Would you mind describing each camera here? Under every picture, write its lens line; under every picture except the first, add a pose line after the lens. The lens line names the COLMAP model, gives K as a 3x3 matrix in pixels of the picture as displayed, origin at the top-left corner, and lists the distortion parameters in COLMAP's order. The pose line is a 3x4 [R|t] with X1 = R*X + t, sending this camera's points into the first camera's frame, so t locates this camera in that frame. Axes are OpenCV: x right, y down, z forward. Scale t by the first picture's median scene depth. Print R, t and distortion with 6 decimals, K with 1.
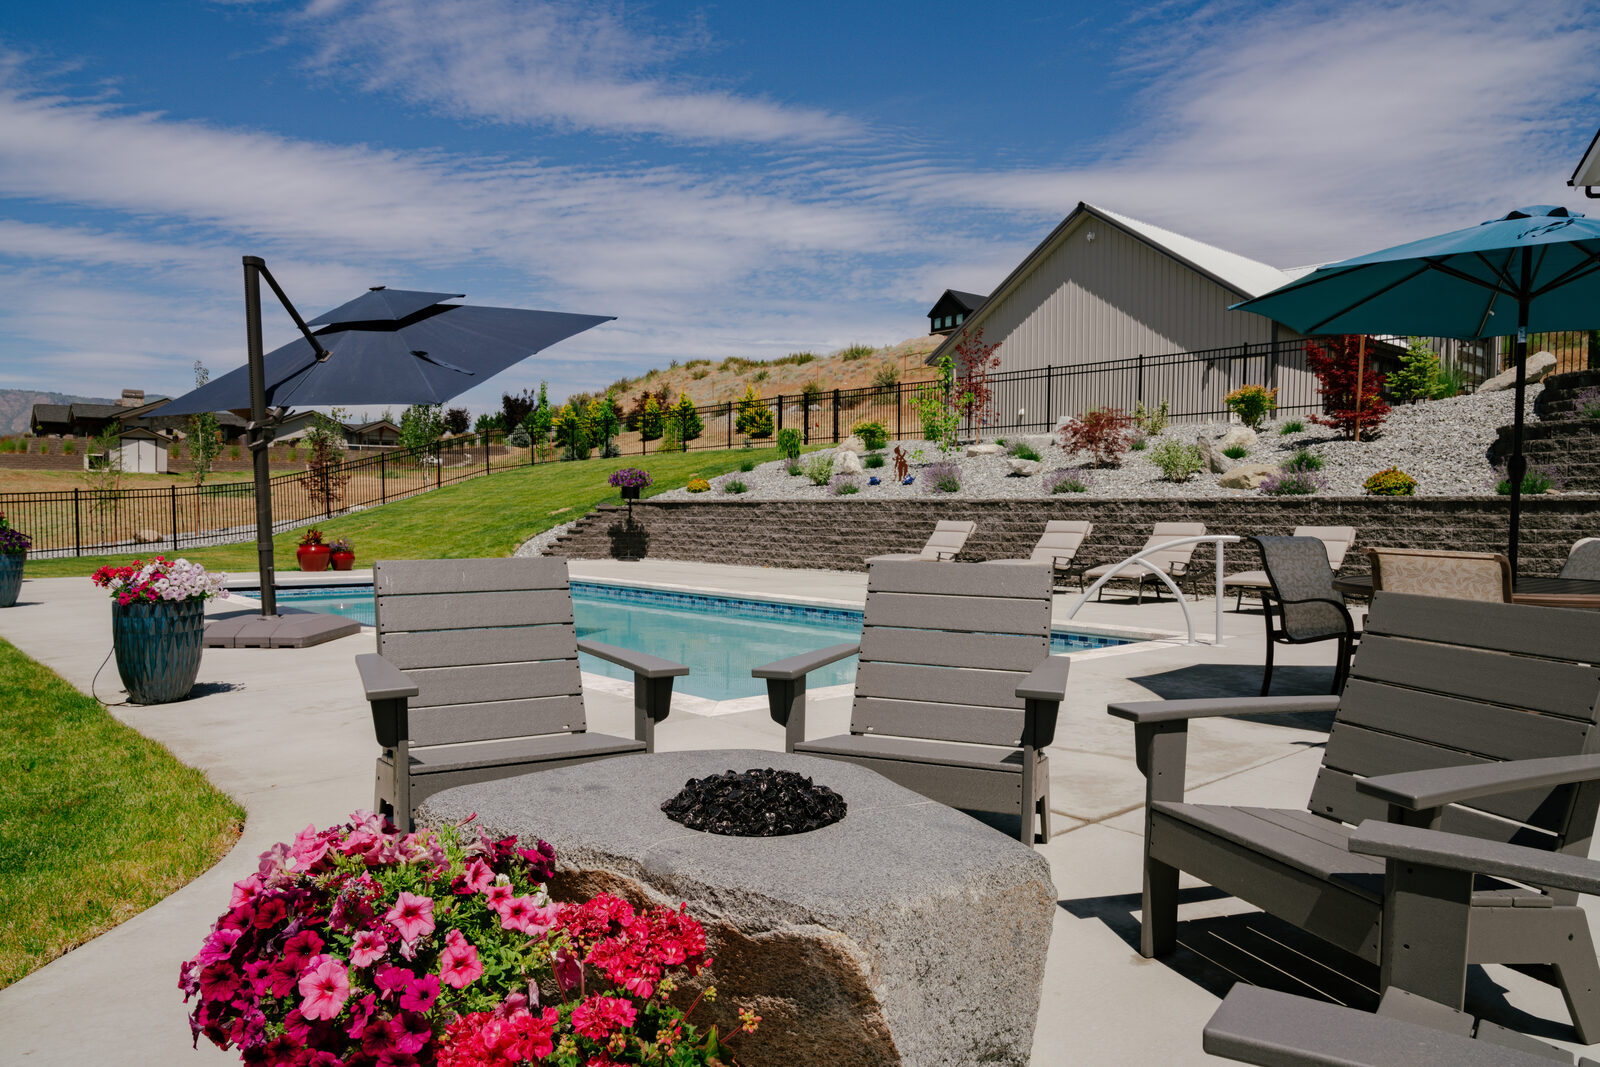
lens RADIAL K [[1095.1, 0, 804.3], [0, 1095.1, 528.7], [0, 0, 1]] dist [-0.020954, 0.004224]
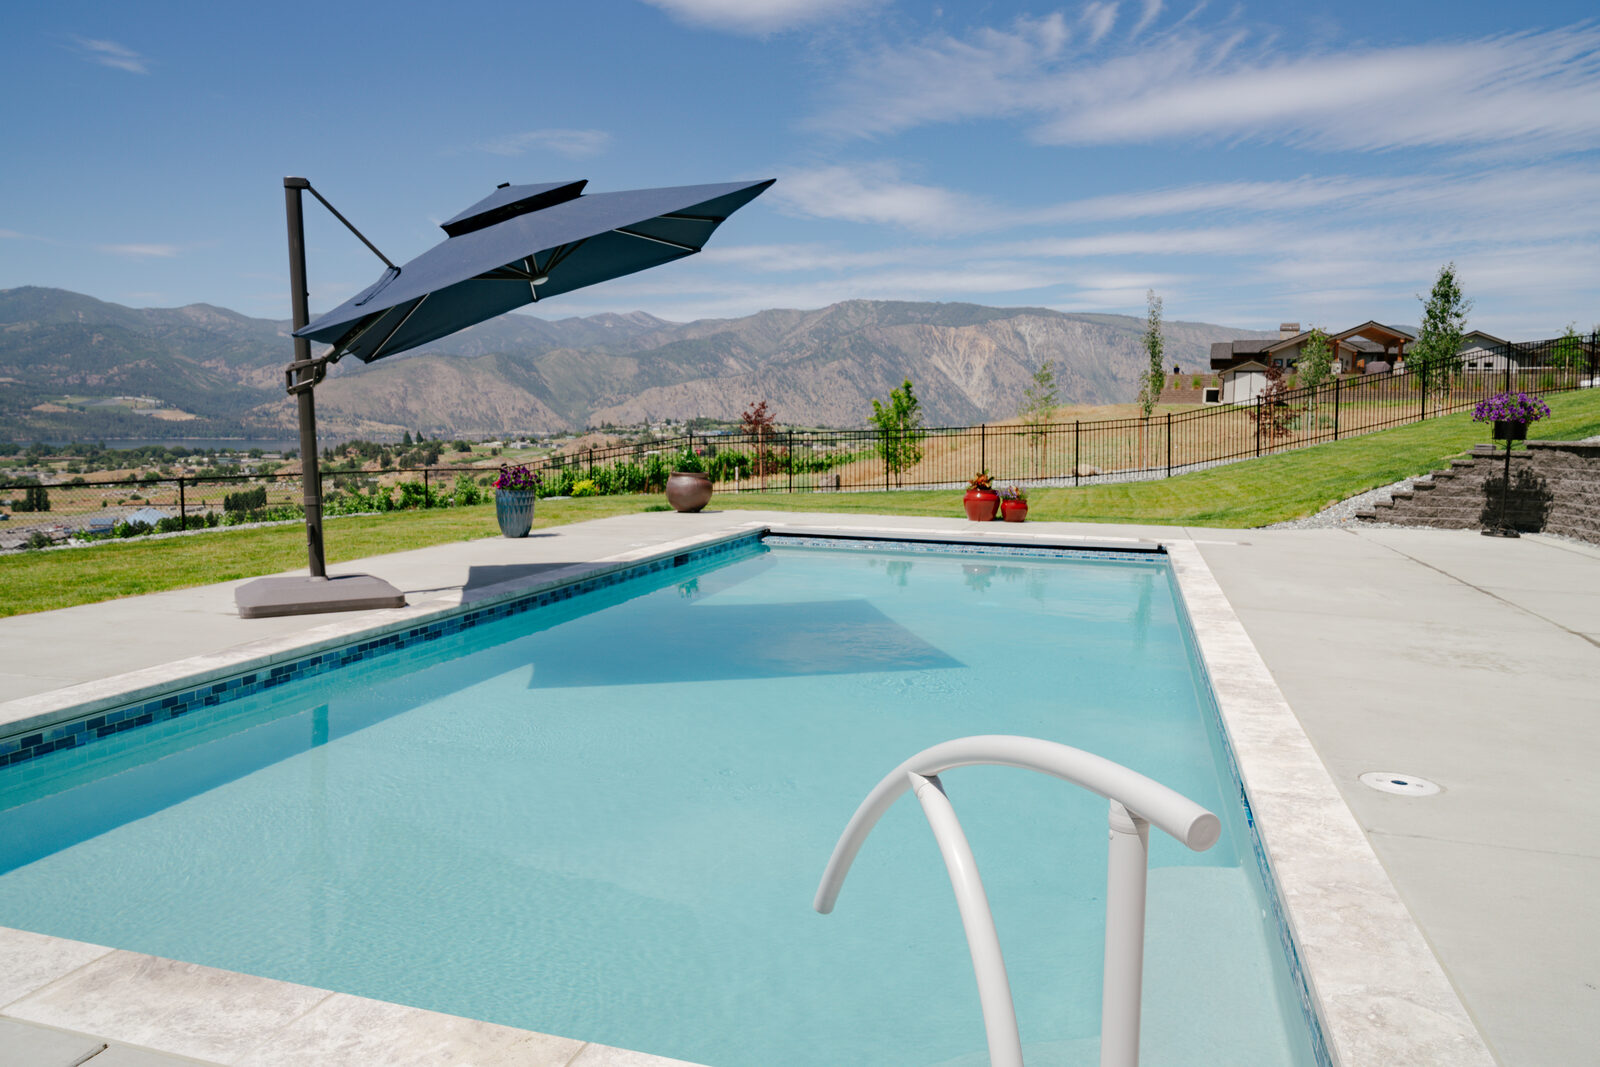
lens RADIAL K [[1093.5, 0, 809.3], [0, 1093.5, 531.1], [0, 0, 1]] dist [-0.011906, 0.002538]
pose [[0.520902, 0.080904, -0.849774, 0.170382], [-0.024138, 0.996496, 0.080077, -0.014927], [0.853275, -0.021200, 0.521030, 0.307747]]
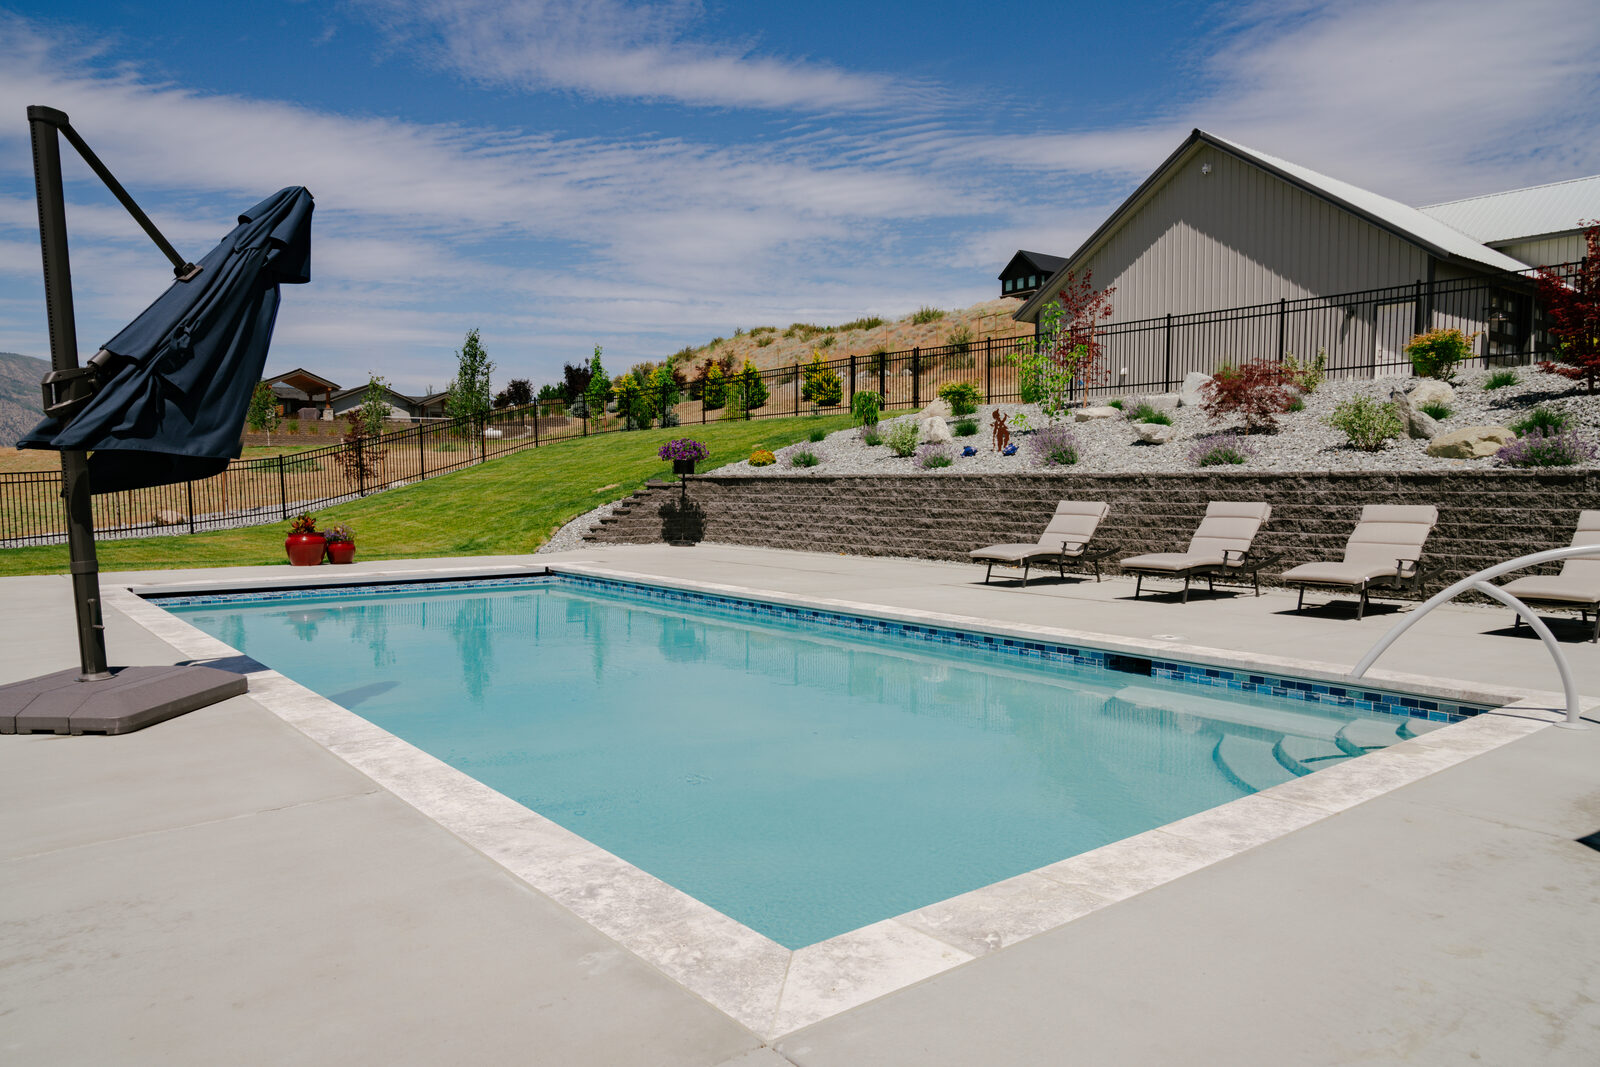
lens RADIAL K [[1095.1, 0, 796.2], [0, 1095.1, 533.1], [0, 0, 1]] dist [-0.020954, 0.004224]
pose [[0.997691, -0.003504, -0.067830, -0.011328], [0.005682, 0.999474, 0.031940, -0.007659], [0.067683, -0.032252, 0.997185, 0.137998]]
